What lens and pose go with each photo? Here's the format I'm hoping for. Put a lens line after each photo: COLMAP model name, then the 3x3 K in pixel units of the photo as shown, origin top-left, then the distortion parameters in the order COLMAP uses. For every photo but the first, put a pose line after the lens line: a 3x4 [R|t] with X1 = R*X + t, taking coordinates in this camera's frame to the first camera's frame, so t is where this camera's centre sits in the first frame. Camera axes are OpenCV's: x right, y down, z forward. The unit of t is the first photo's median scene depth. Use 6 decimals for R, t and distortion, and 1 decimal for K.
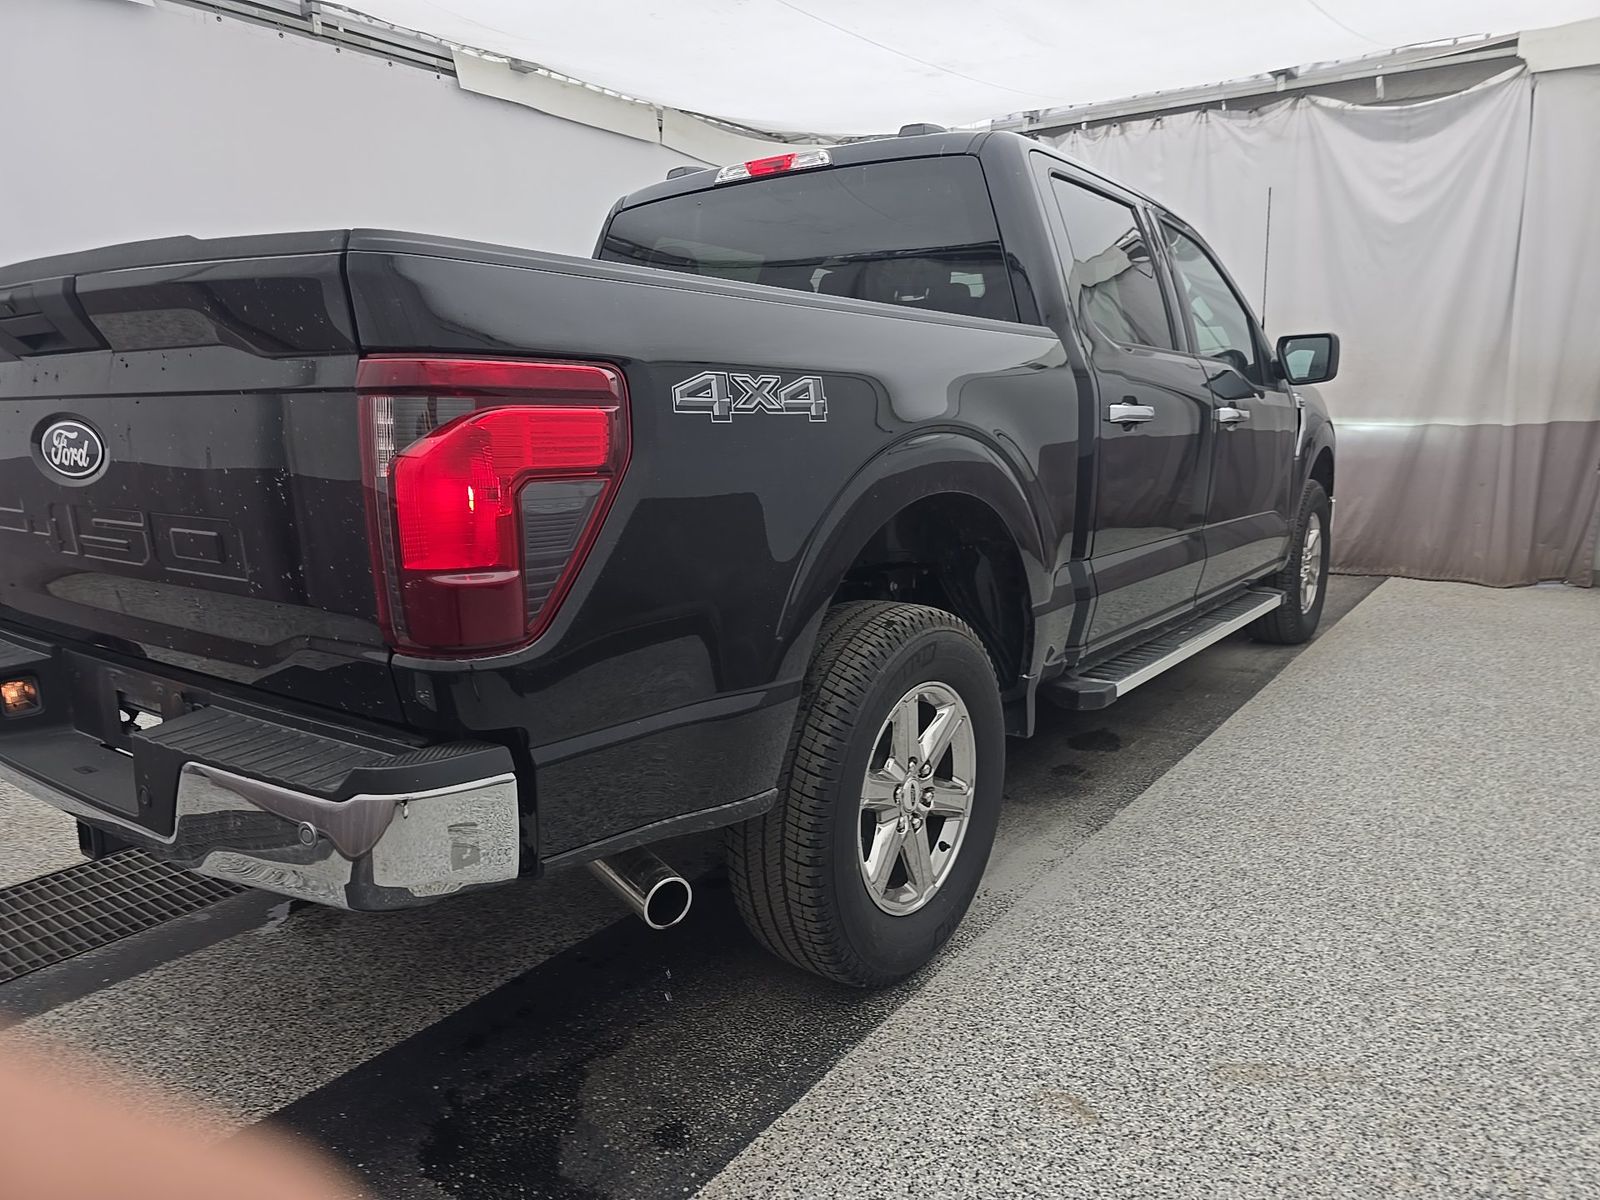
lens RADIAL K [[1061.6, 0, 800.4], [0, 1061.6, 592.8], [0, 0, 1]] dist [0.035442, -0.025423]
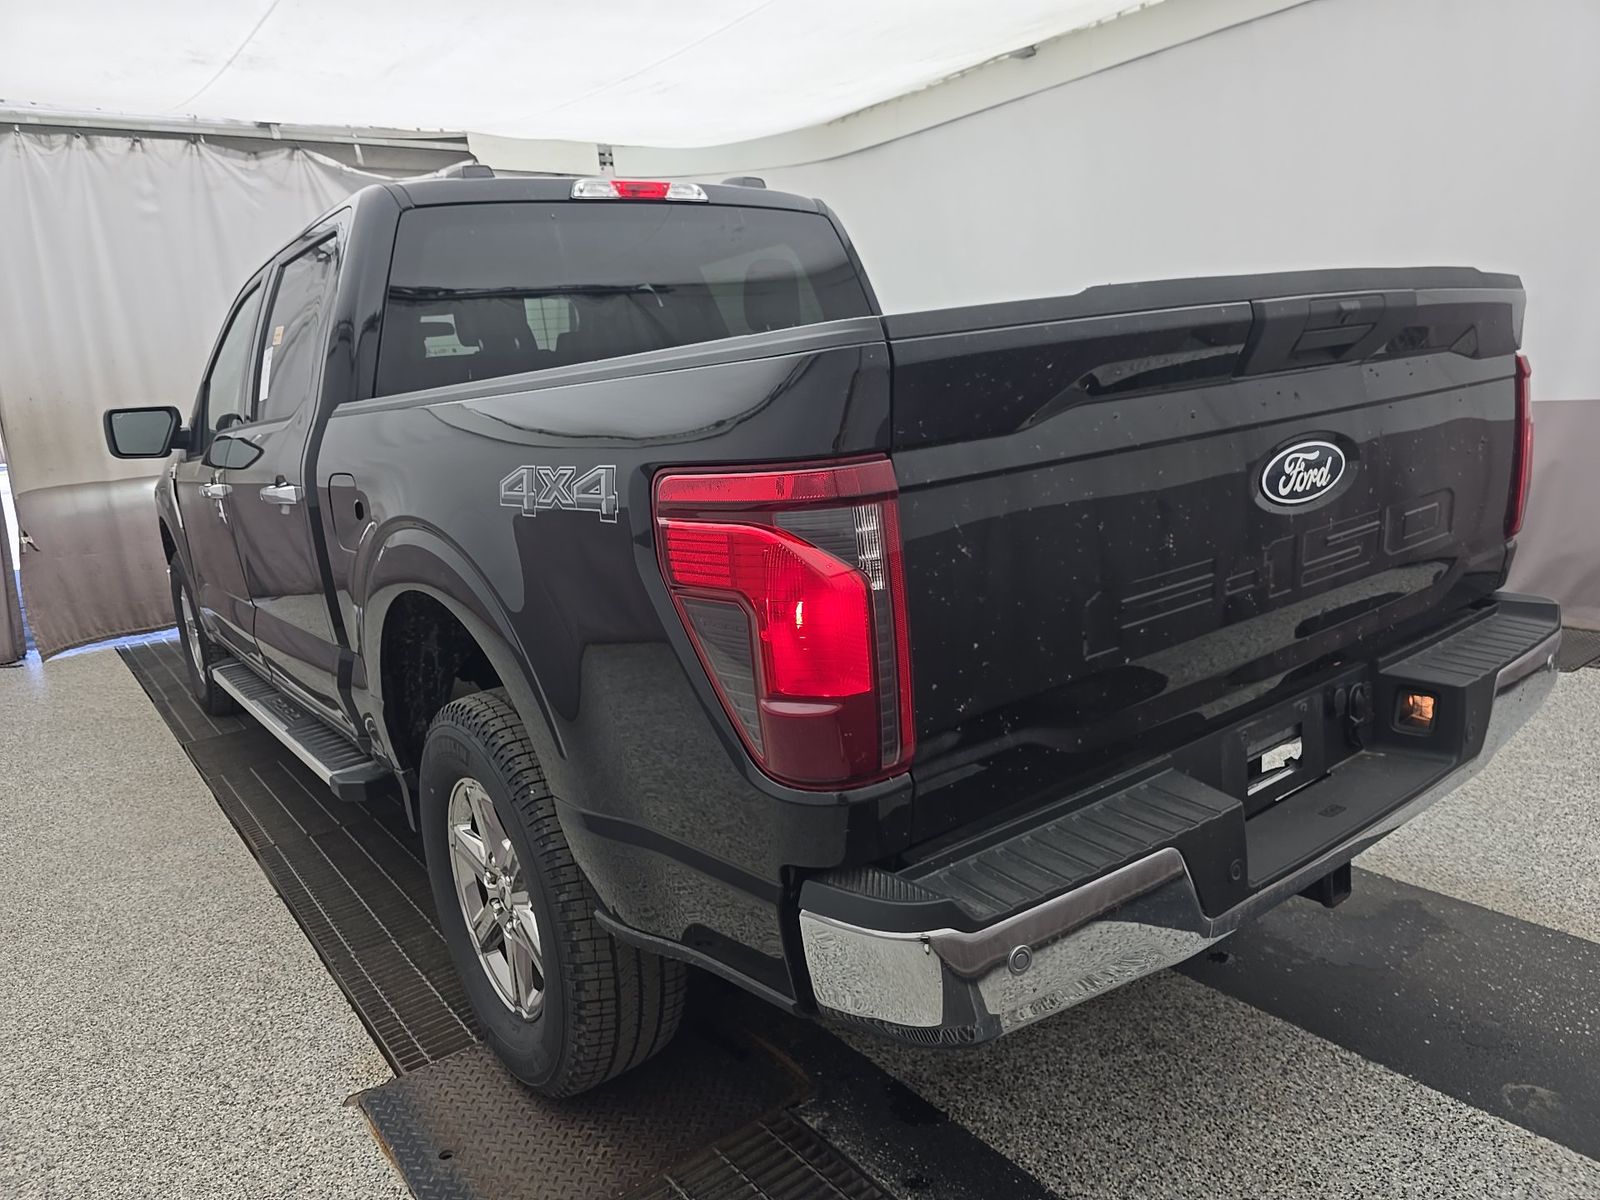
lens RADIAL K [[1061.6, 0, 853.5], [0, 1061.6, 615.1], [0, 0, 1]] dist [0.035442, -0.025423]
pose [[0.285224, -0.226185, 0.931390, -0.426298], [0.257015, 0.954216, 0.153021, -0.065386], [-0.923358, 0.195736, 0.330299, 0.274076]]
